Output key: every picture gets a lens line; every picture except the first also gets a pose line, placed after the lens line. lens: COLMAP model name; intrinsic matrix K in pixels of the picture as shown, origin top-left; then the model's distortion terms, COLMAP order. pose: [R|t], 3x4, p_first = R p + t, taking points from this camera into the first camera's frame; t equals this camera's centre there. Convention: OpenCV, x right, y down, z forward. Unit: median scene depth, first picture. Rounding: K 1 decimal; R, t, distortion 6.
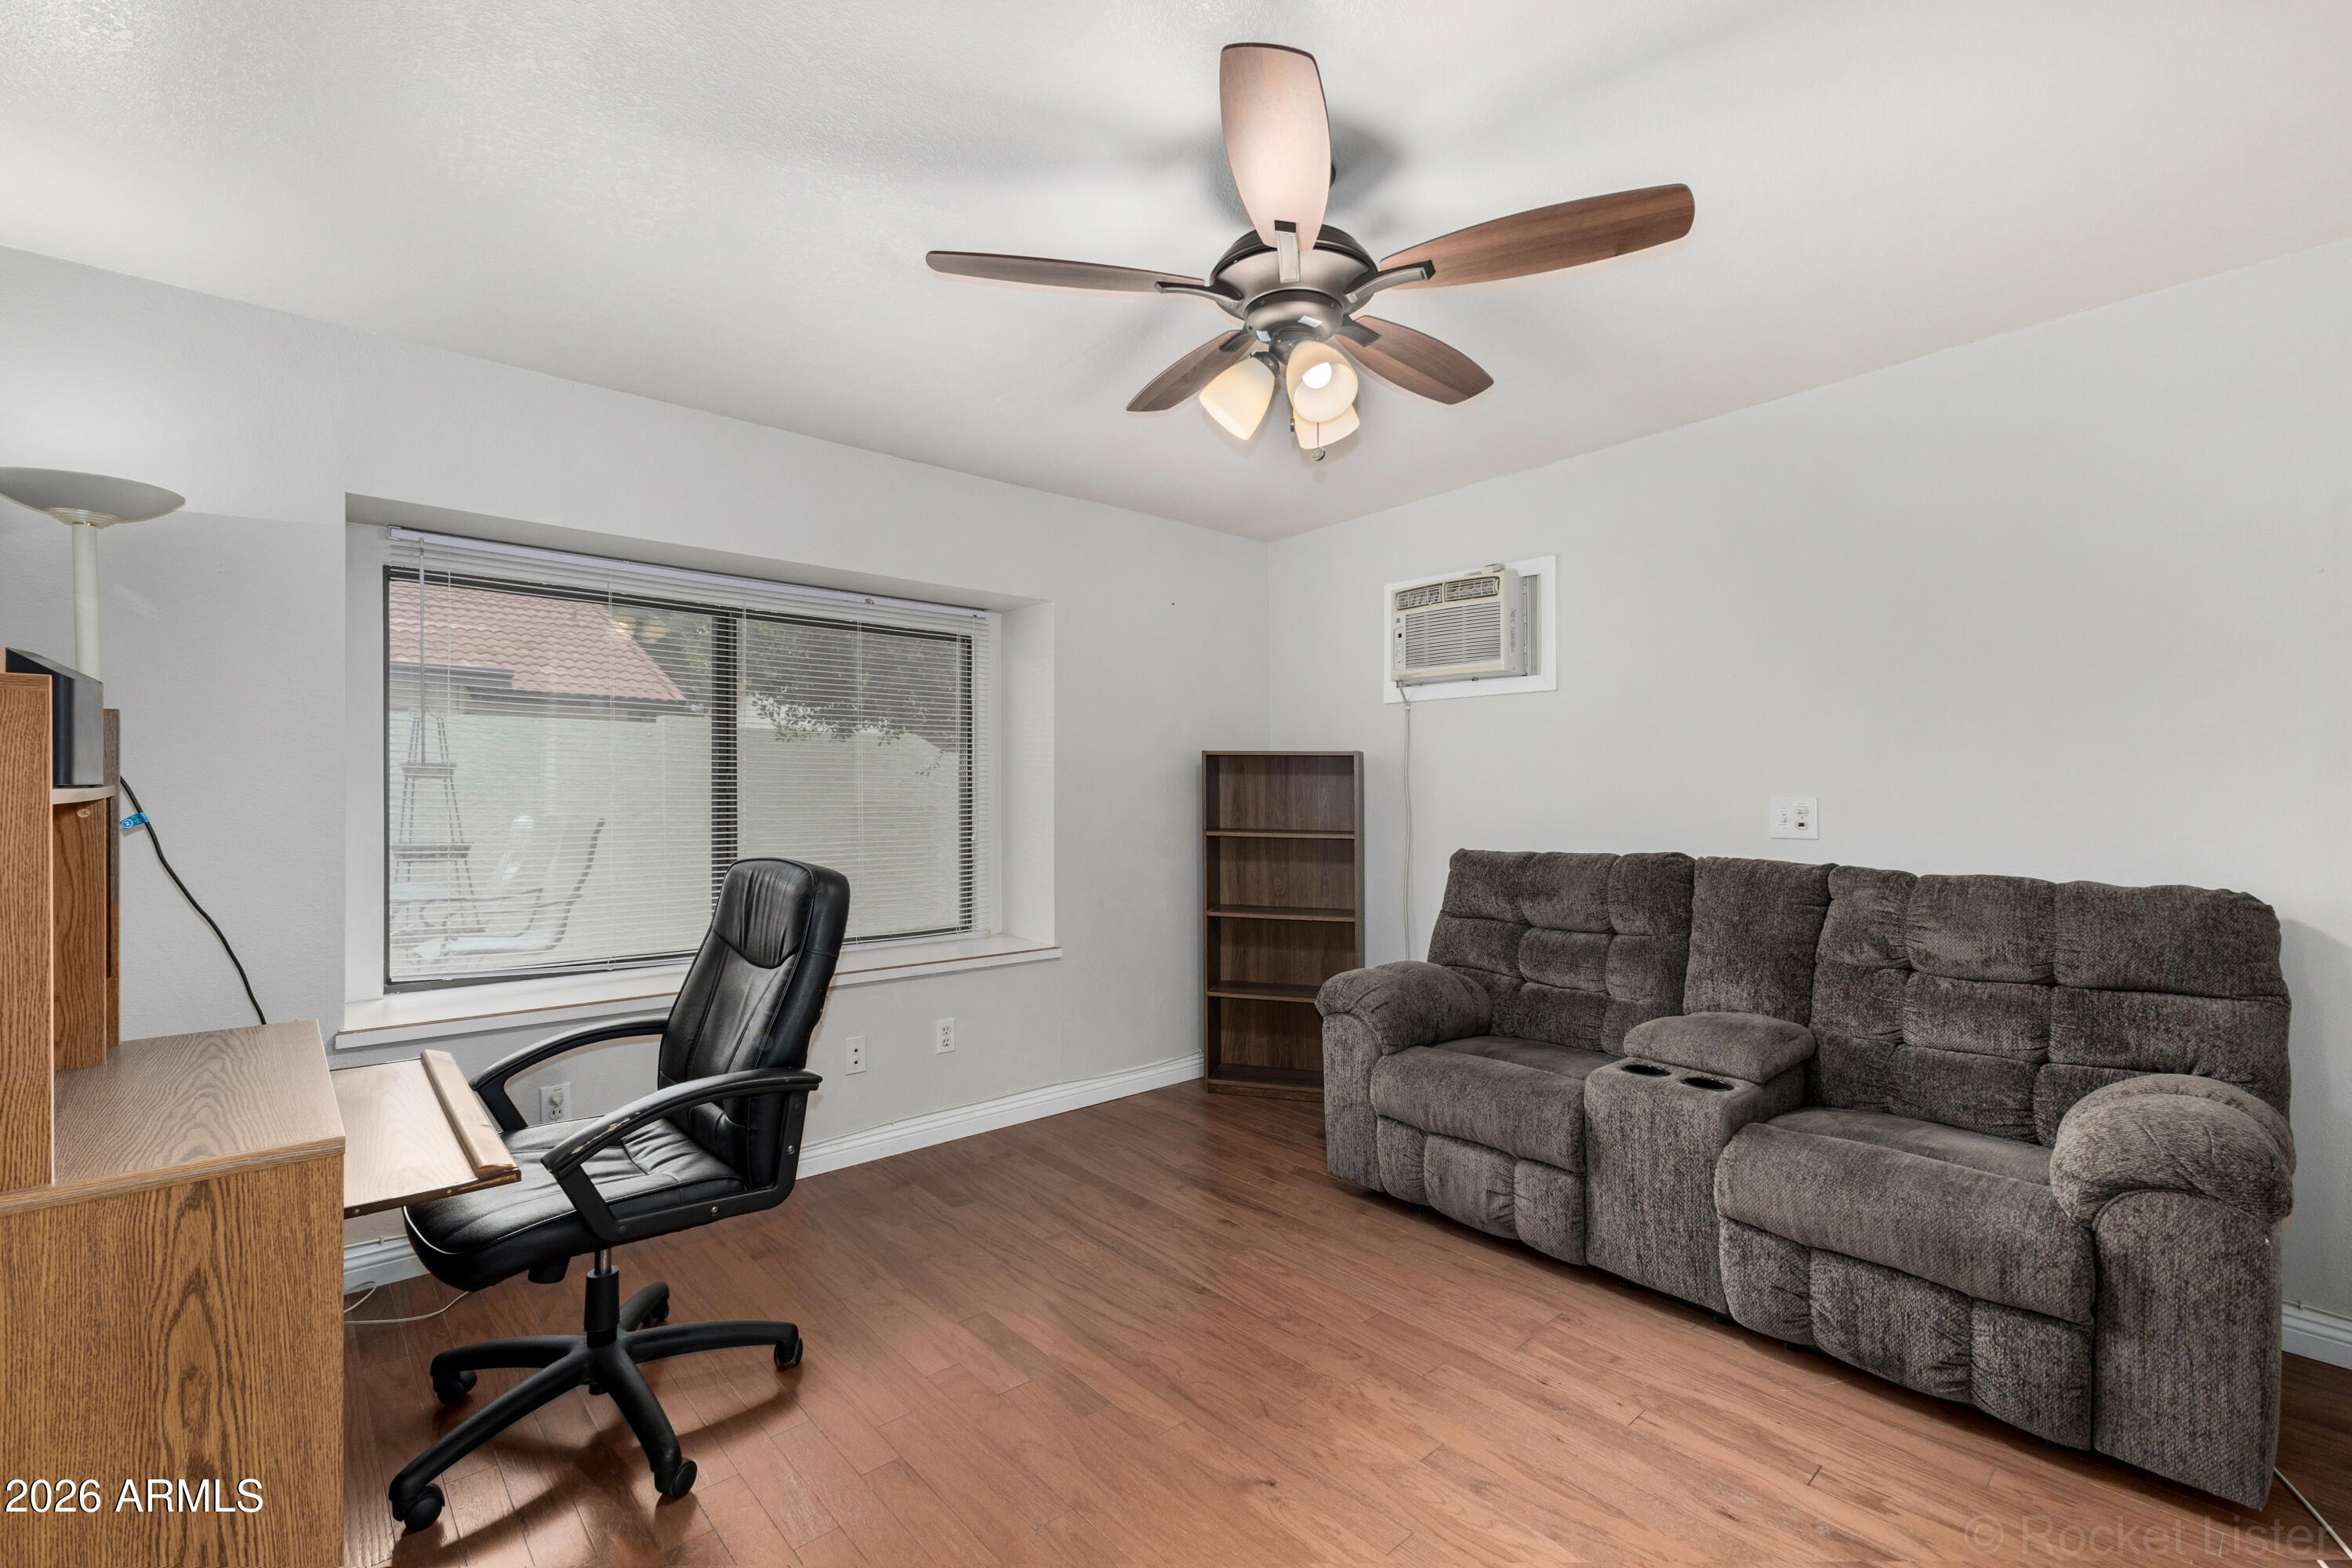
lens RADIAL K [[1010.5, 0, 1176.5], [0, 1010.5, 770.6], [0, 0, 1]] dist [0.002119, -0.000157]
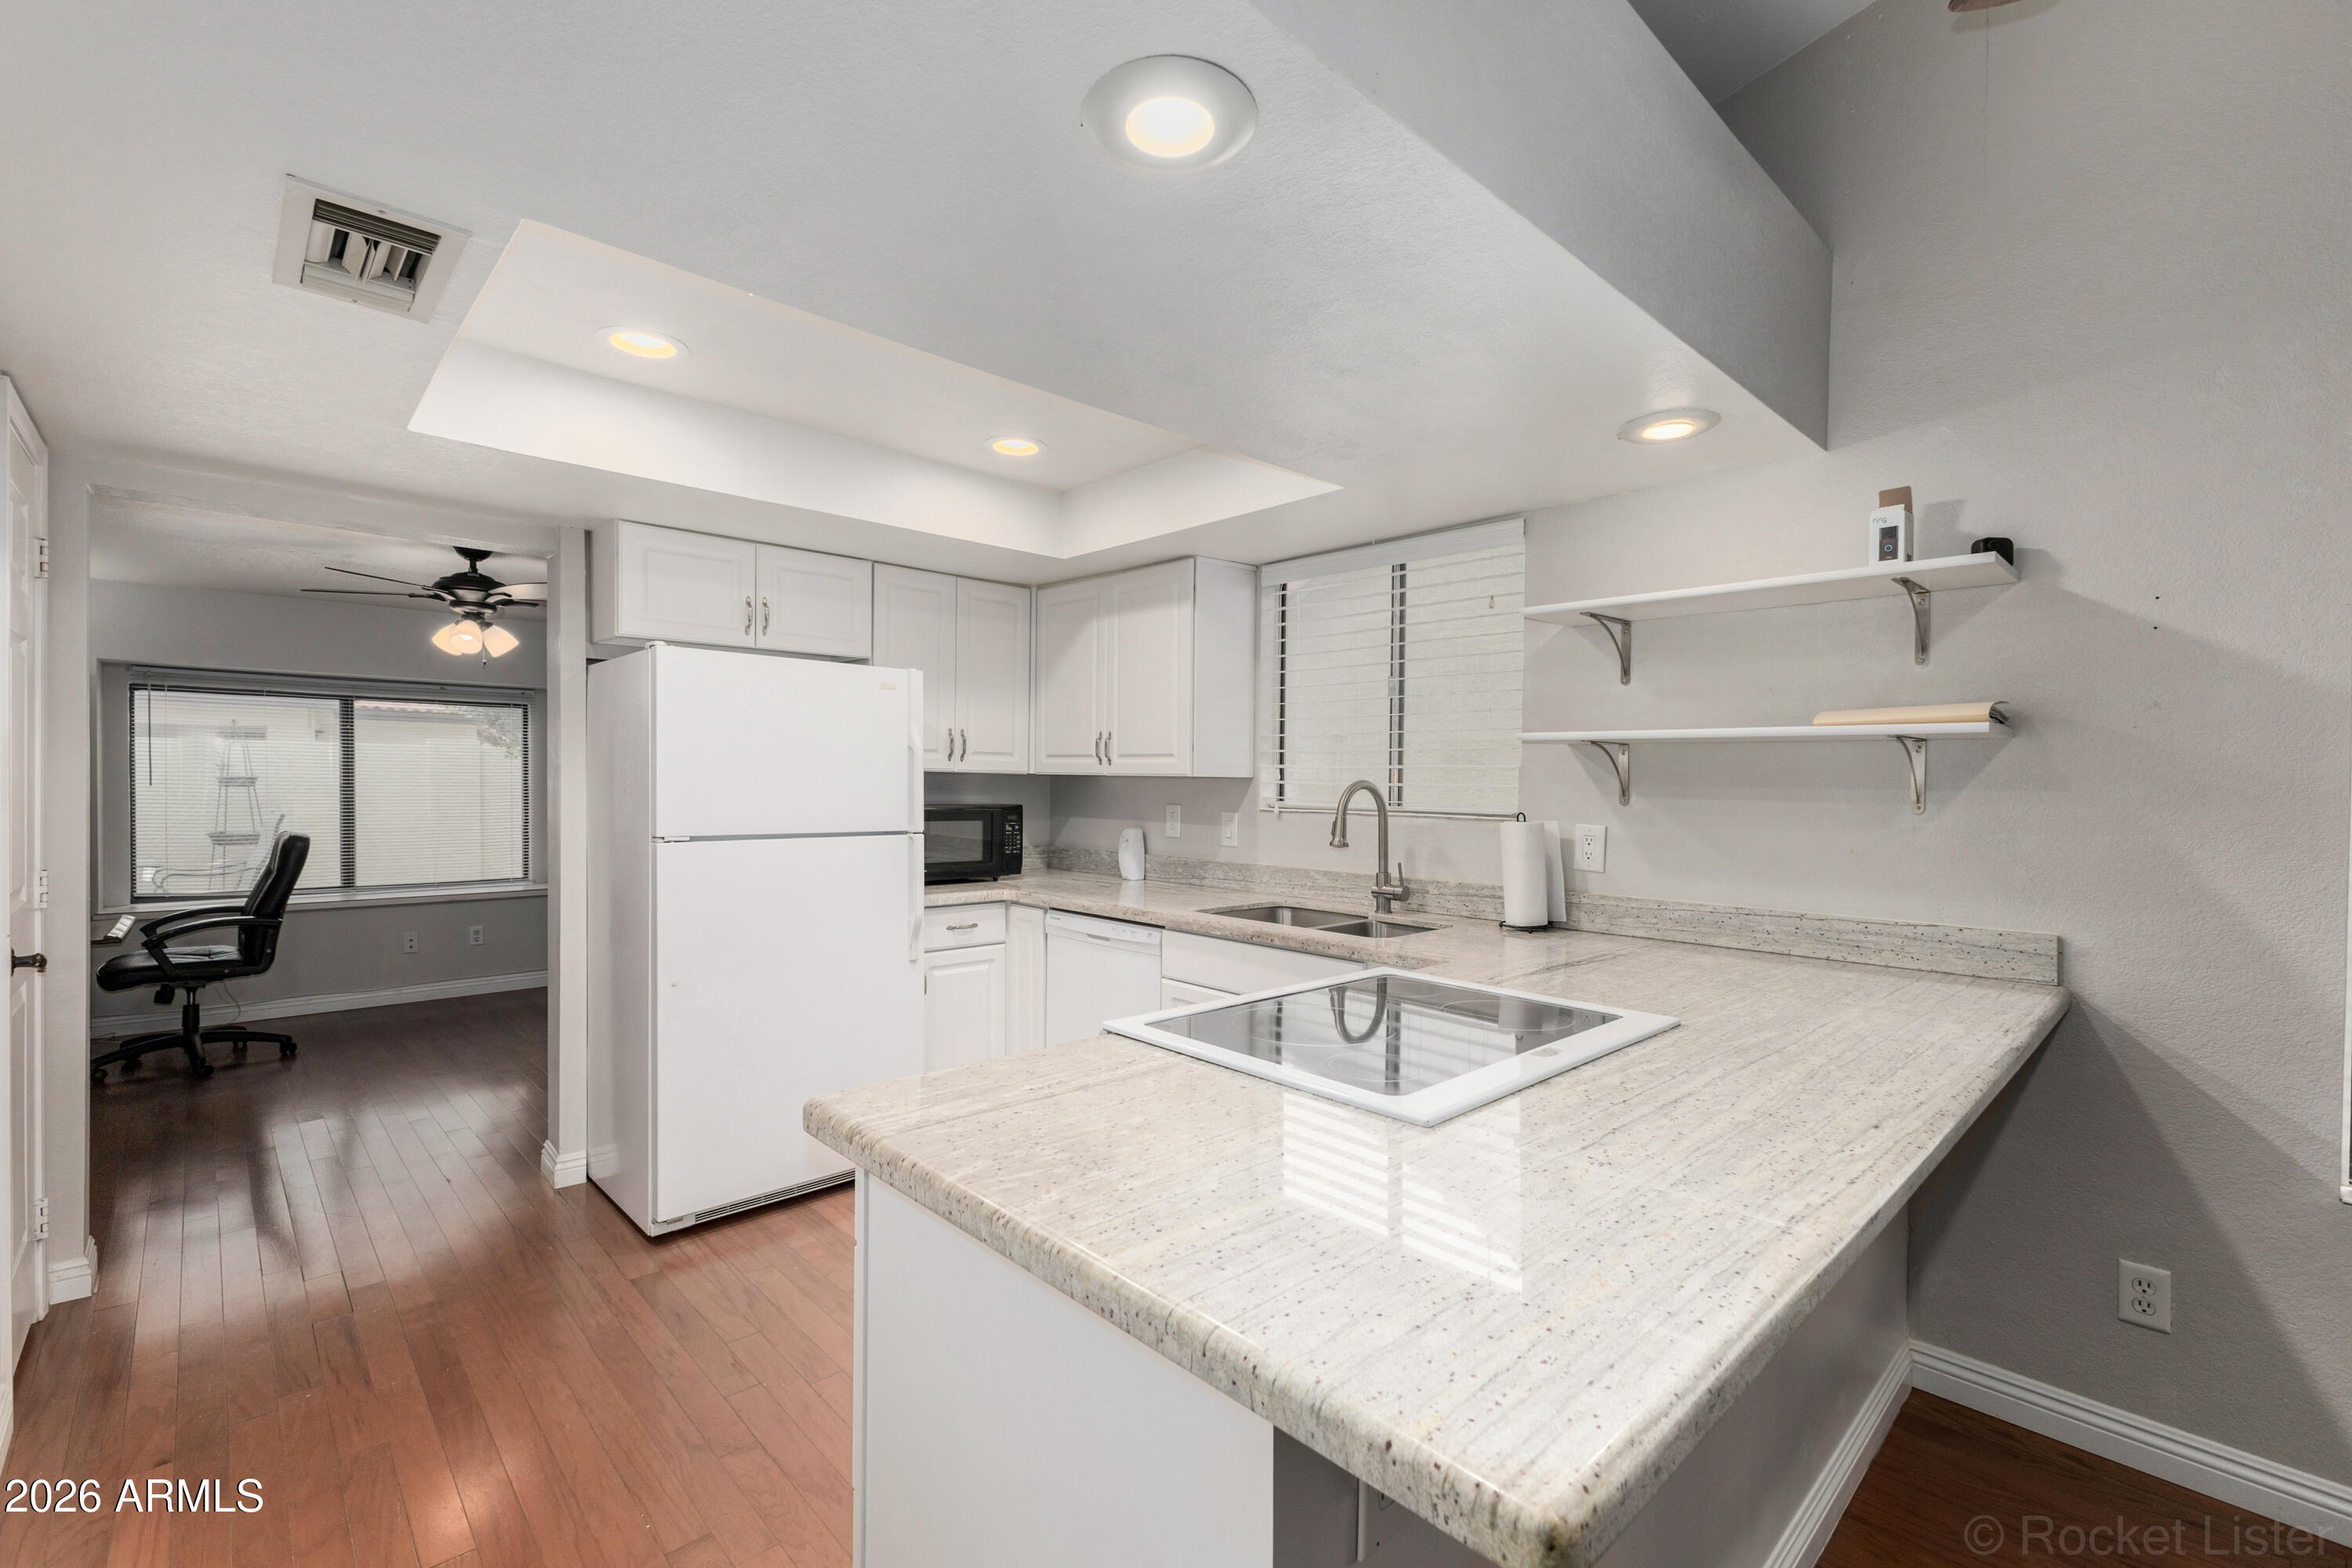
lens RADIAL K [[1022.3, 0, 1178.2], [0, 1022.3, 772.2], [0, 0, 1]] dist [0.000969, 0.000338]
pose [[0.999254, -0.005979, 0.038151, 1.551568], [0.005552, 0.999921, 0.011276, -0.062070], [-0.038216, -0.011056, 0.999208, -1.387698]]
